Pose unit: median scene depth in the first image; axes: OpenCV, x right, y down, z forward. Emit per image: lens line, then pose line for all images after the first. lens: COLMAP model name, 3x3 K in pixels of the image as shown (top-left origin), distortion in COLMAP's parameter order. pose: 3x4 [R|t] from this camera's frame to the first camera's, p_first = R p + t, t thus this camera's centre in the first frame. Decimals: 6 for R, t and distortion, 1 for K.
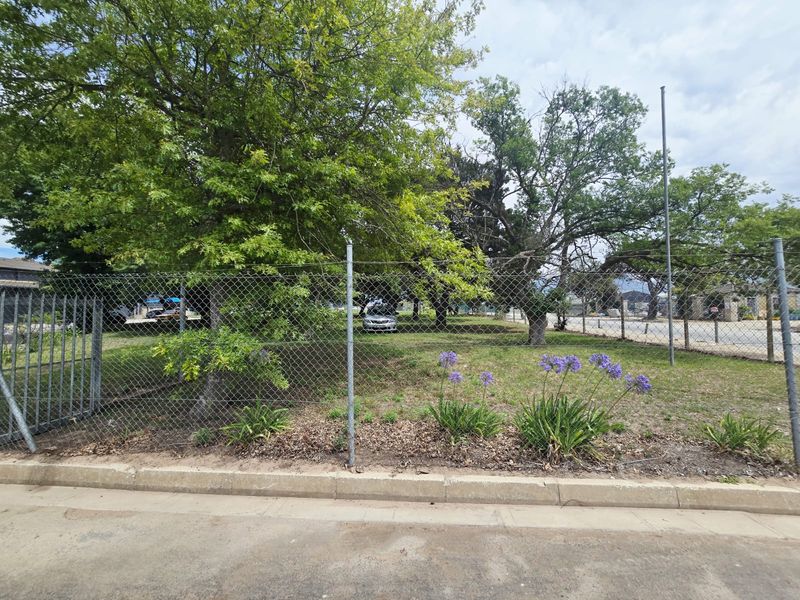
lens RADIAL K [[327.9, 0, 401.7], [0, 327.9, 298.3], [0, 0, 1]] dist [-0.002215, 0.000468]
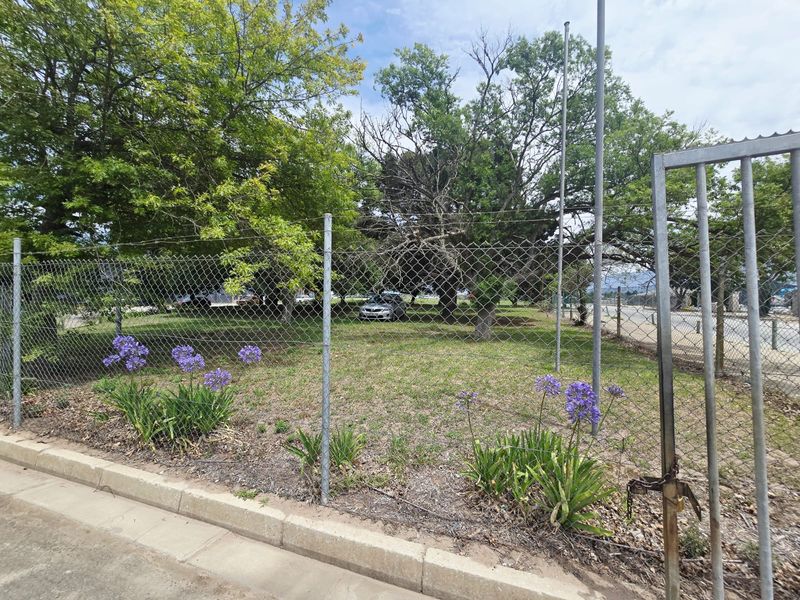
lens RADIAL K [[327.9, 0, 401.7], [0, 327.9, 298.3], [0, 0, 1]] dist [-0.002215, 0.000468]
pose [[0.966609, 0.015688, -0.255777, 0.413835], [-0.007167, 0.999389, 0.034211, 0.000452], [0.256157, -0.031235, 0.966130, 0.070457]]
